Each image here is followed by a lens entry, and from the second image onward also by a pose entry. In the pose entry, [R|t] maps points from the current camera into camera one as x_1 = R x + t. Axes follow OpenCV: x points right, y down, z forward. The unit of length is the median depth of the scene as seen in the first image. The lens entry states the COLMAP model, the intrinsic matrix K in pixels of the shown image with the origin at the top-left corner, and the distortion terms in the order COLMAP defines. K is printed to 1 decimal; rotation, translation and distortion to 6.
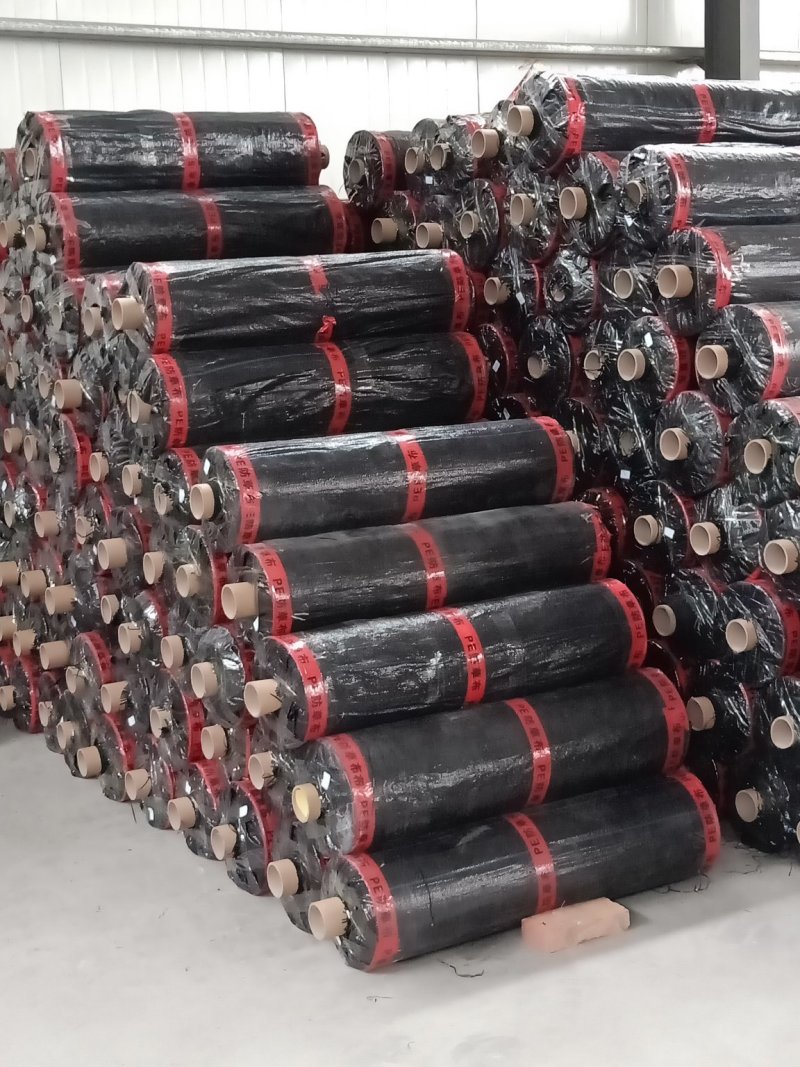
lens RADIAL K [[1636.0, 0, 398.5], [0, 1636.0, 503.6], [0, 0, 1]] dist [0.021315, -0.033965]
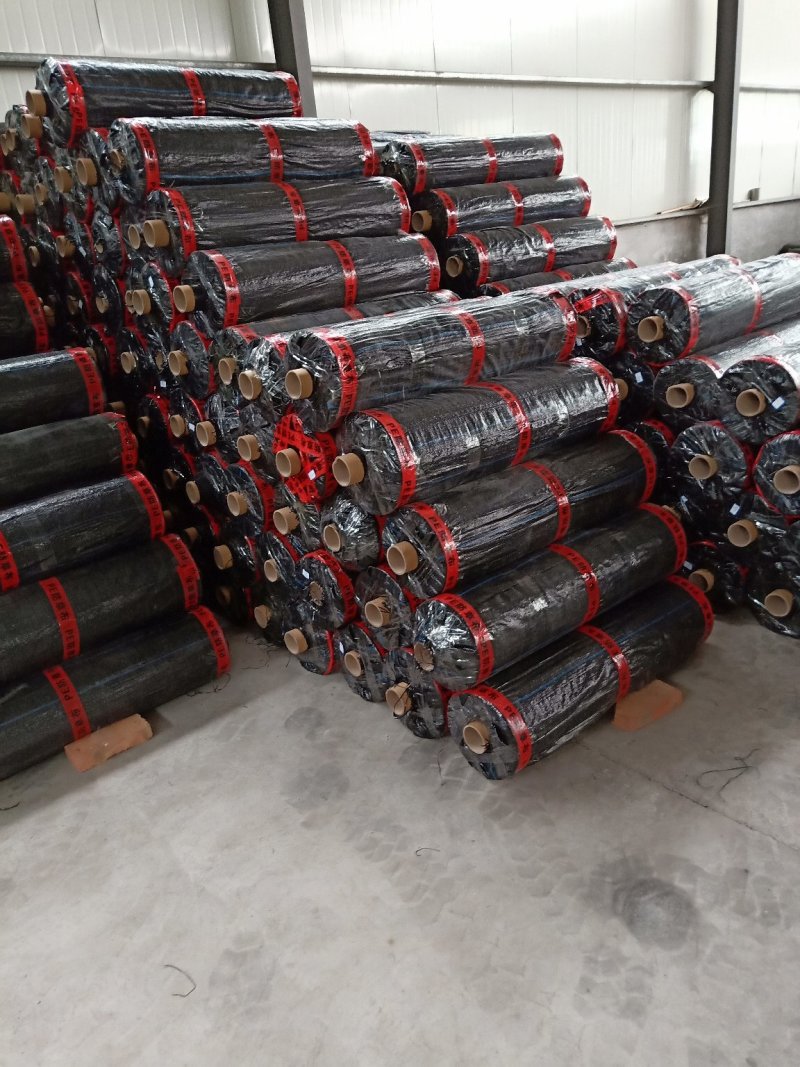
lens RADIAL K [[840.6, 0, 400.0], [0, 840.6, 533.5], [0, 0, 1]] dist [0.009933, -0.002075]
pose [[0.978900, -0.111612, 0.171168, 0.217391], [0.073243, 0.973642, 0.216001, -0.036693], [-0.190765, -0.198906, 0.961273, 0.291321]]
